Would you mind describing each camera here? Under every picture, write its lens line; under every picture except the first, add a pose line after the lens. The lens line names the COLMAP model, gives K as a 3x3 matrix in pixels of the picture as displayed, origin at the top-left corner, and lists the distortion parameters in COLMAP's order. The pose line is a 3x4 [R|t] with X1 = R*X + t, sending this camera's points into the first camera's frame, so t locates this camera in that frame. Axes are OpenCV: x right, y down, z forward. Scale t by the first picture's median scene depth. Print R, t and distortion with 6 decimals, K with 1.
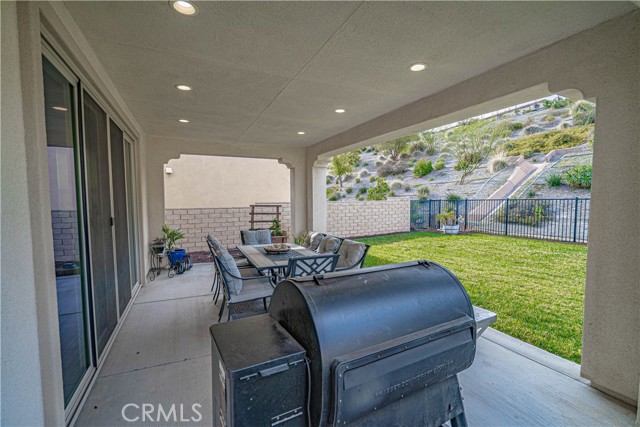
lens RADIAL K [[289.6, 0, 318.2], [0, 289.6, 215.9], [0, 0, 1]] dist [-0.004671, -0.000030]
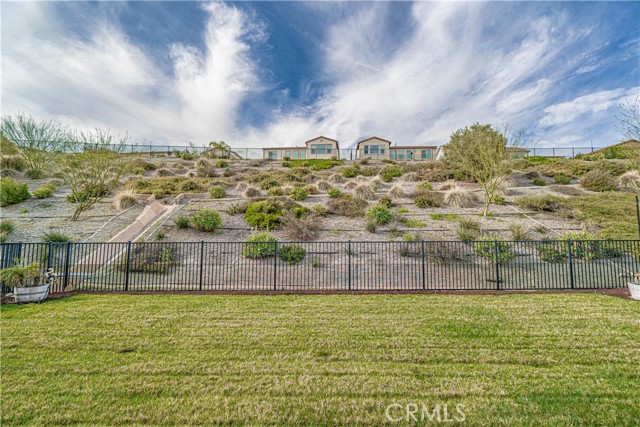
lens RADIAL K [[289.6, 0, 318.2], [0, 289.6, 215.9], [0, 0, 1]] dist [-0.004671, -0.000030]
pose [[0.435242, 0.082126, 0.896560, 0.111790], [0.046568, 0.992444, -0.113516, -0.010527], [-0.899108, 0.091159, 0.428129, 0.134096]]
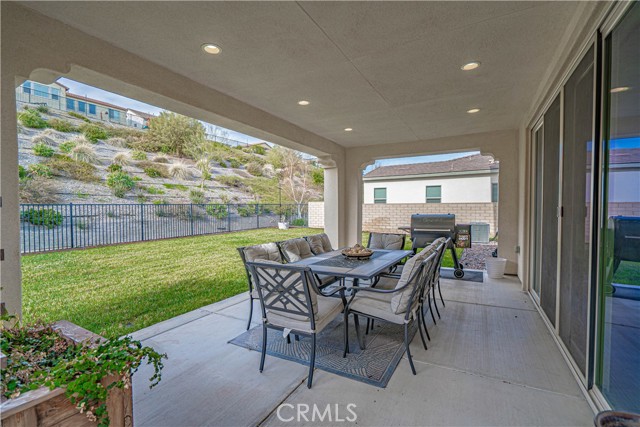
lens RADIAL K [[289.6, 0, 318.2], [0, 289.6, 215.9], [0, 0, 1]] dist [-0.004671, -0.000030]
pose [[-0.562122, -0.021475, 0.826776, -0.323534], [0.052911, 0.996681, 0.061862, -0.016921], [-0.825360, 0.078520, -0.559120, 0.435723]]
